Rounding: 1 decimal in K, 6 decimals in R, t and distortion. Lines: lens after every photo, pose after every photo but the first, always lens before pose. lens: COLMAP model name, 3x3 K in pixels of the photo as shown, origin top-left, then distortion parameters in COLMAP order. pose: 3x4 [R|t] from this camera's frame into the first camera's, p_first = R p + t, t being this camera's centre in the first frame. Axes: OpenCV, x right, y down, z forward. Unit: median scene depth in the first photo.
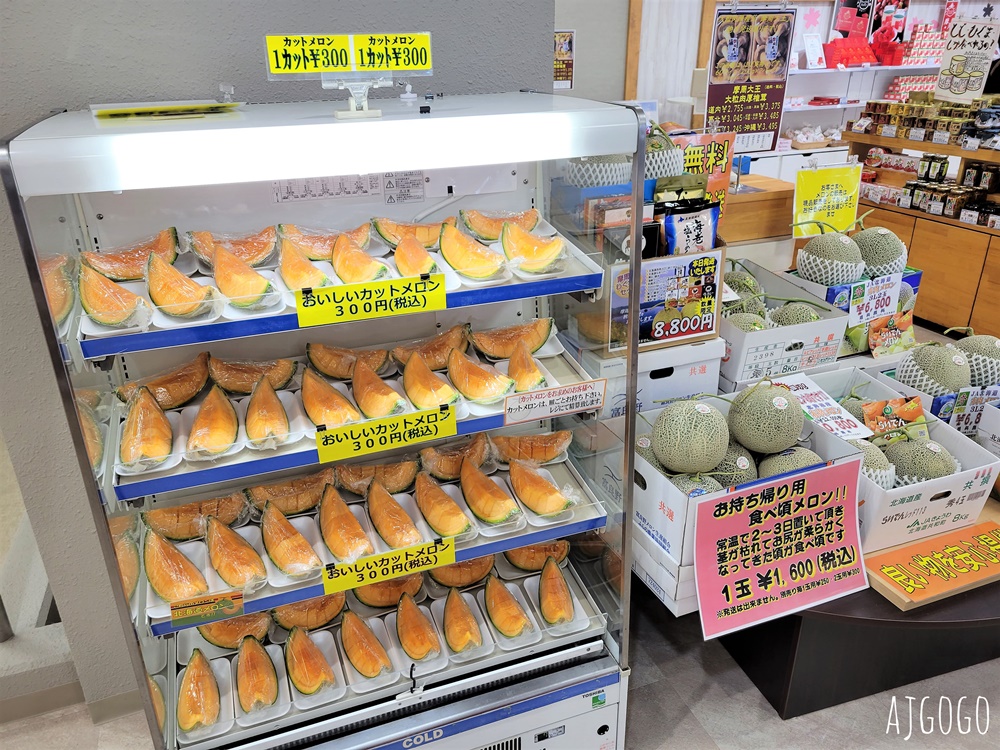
lens RADIAL K [[767.5, 0, 501.7], [0, 767.5, 374.3], [0, 0, 1]] dist [0.051658, -0.044061]
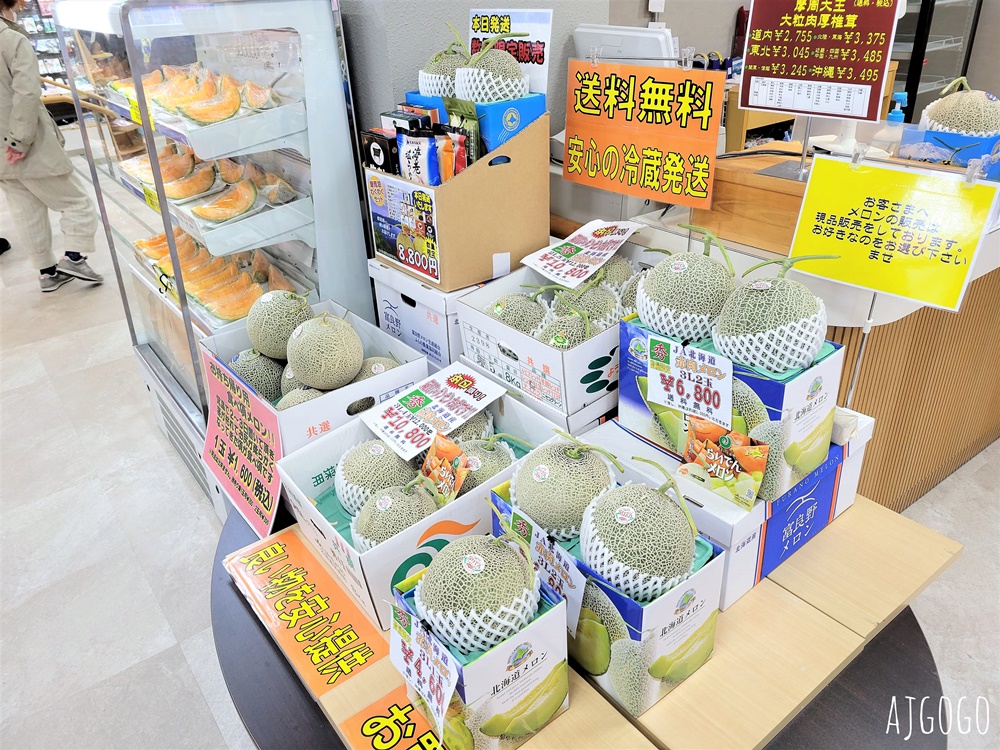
lens RADIAL K [[767.5, 0, 500.1], [0, 767.5, 377.3], [0, 0, 1]] dist [0.051658, -0.044061]
pose [[0.260377, 0.454732, -0.851718, 0.954612], [-0.350408, 0.866505, 0.355504, -0.260921], [0.899677, 0.205884, 0.384960, 0.642854]]
